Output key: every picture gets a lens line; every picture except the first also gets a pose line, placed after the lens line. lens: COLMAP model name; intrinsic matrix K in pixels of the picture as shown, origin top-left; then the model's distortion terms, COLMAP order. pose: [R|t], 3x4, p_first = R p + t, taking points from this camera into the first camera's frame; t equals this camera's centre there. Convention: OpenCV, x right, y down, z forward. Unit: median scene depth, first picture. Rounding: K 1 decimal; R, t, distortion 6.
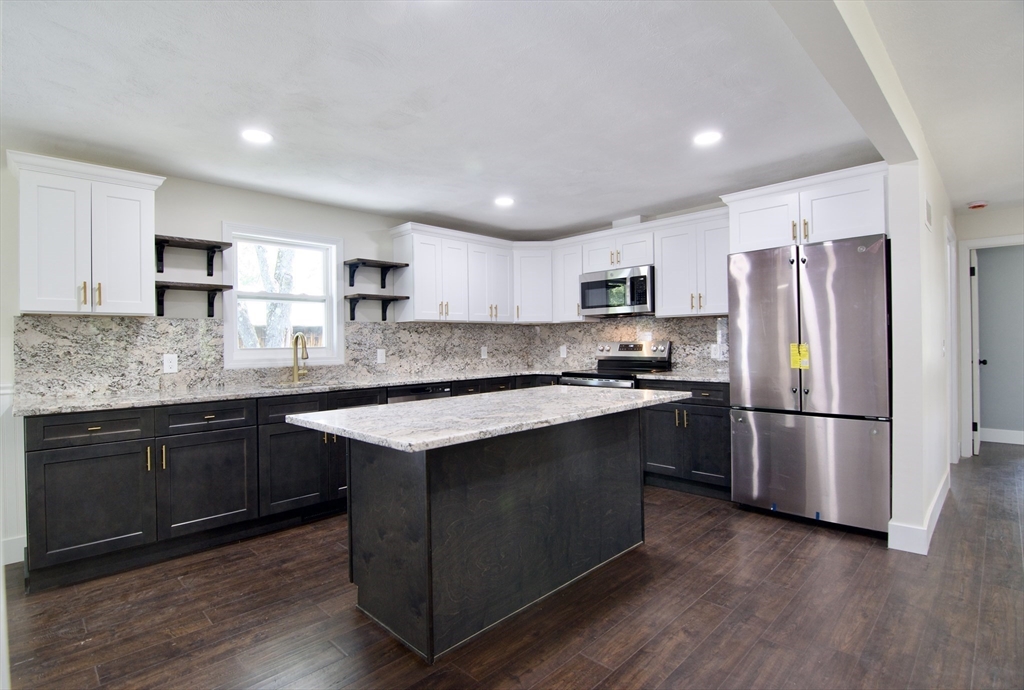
lens RADIAL K [[504.9, 0, 508.6], [0, 504.9, 341.0], [0, 0, 1]] dist [-0.022882, -0.000515]
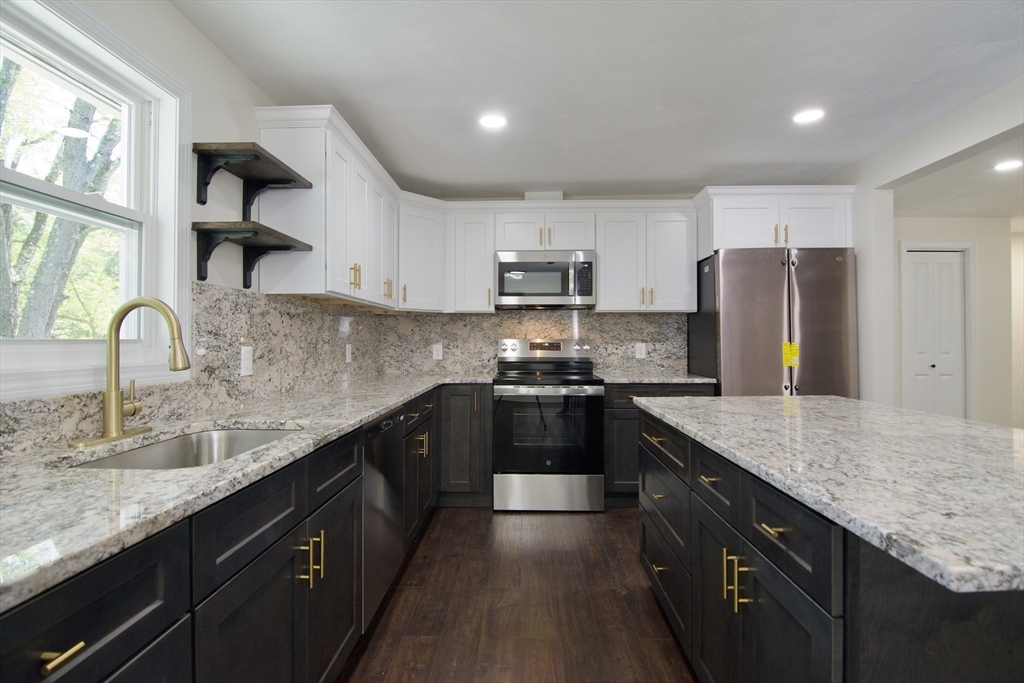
lens RADIAL K [[495.2, 0, 512.6], [0, 495.2, 338.8], [0, 0, 1]] dist [-0.001495, -0.013068]
pose [[0.719983, 0.016725, 0.693791, -0.395312], [-0.010939, 0.999859, -0.012751, 0.012002], [-0.693906, 0.001591, 0.720064, 0.475617]]
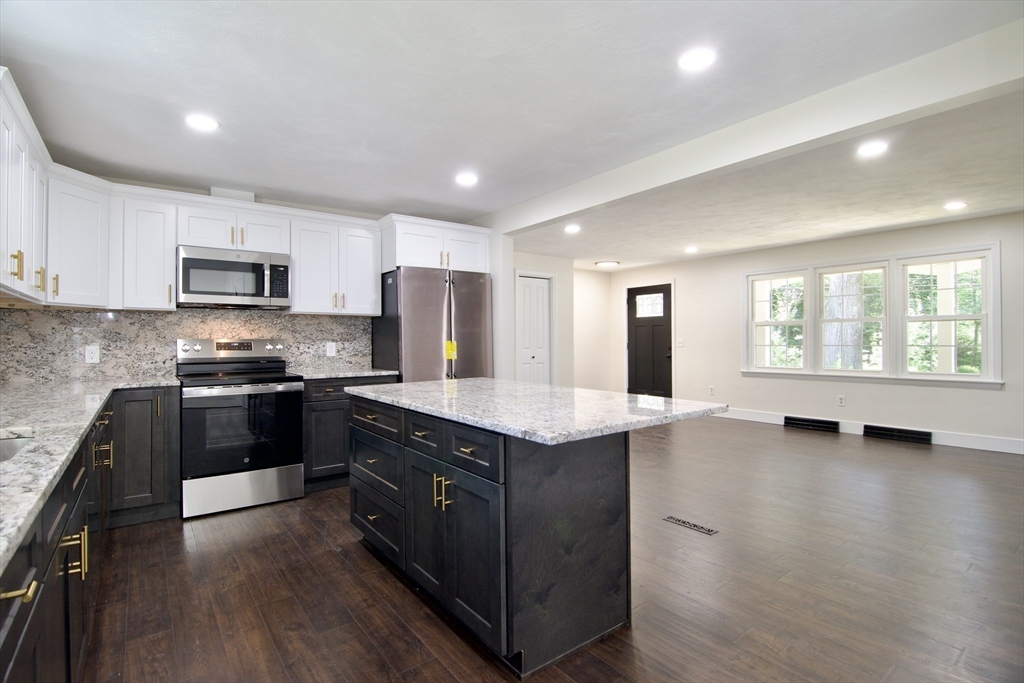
lens RADIAL K [[495.2, 0, 512.6], [0, 495.2, 338.8], [0, 0, 1]] dist [-0.001495, -0.013068]
pose [[0.132646, 0.015956, 0.991035, -0.540276], [0.000237, 0.999870, -0.016130, 0.014625], [-0.991163, 0.002375, 0.132625, 0.468597]]
